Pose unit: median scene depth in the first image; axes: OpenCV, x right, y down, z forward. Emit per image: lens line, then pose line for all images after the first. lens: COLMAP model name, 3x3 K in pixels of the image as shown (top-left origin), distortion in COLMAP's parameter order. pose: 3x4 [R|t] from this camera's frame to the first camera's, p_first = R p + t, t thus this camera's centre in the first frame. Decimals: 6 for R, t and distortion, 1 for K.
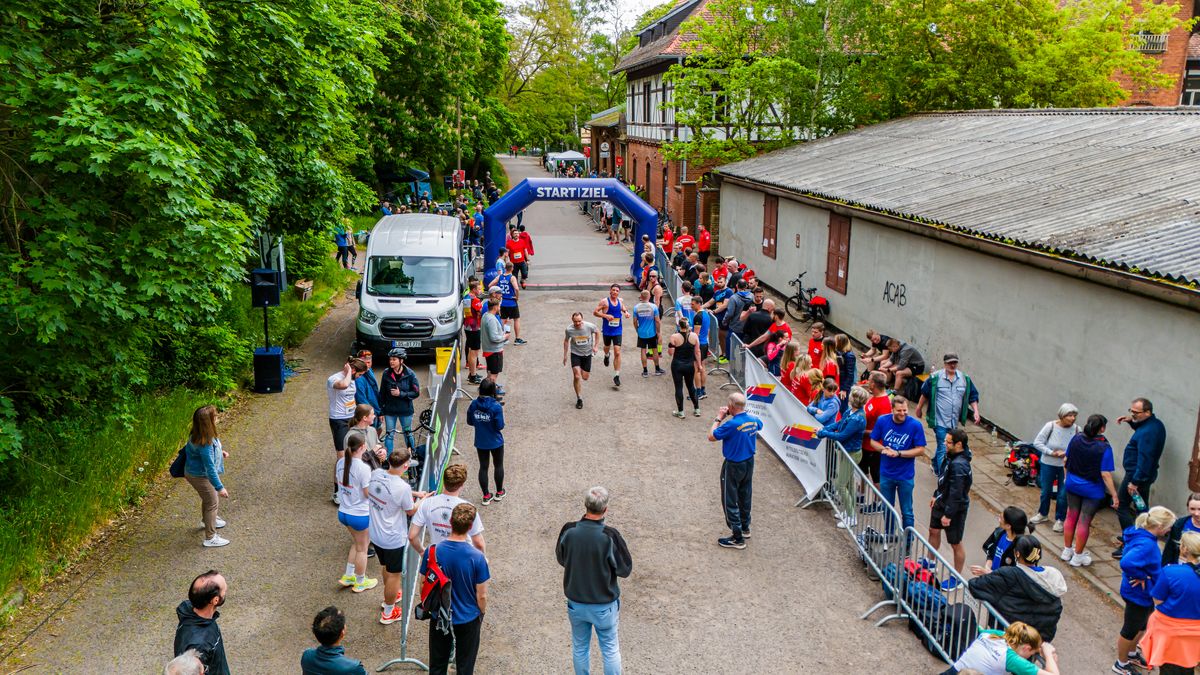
lens RADIAL K [[903.6, 0, 600.2], [0, 903.6, 332.8], [0, 0, 1]] dist [0.086076, -0.058791]
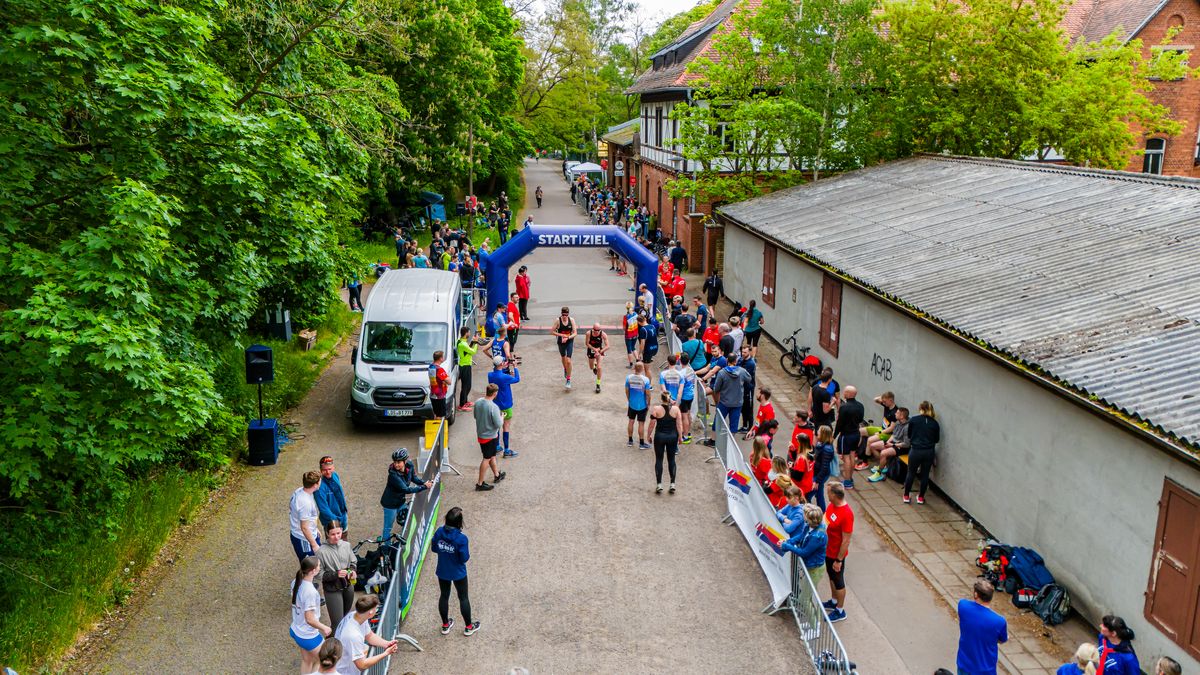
lens RADIAL K [[903.6, 0, 602.0], [0, 903.6, 330.8], [0, 0, 1]] dist [0.086076, -0.058791]
pose [[0.999570, 0.007600, -0.028323, 0.042497], [-0.007260, 0.999900, 0.012101, -0.092135], [0.028412, -0.011890, 0.999526, -0.013564]]
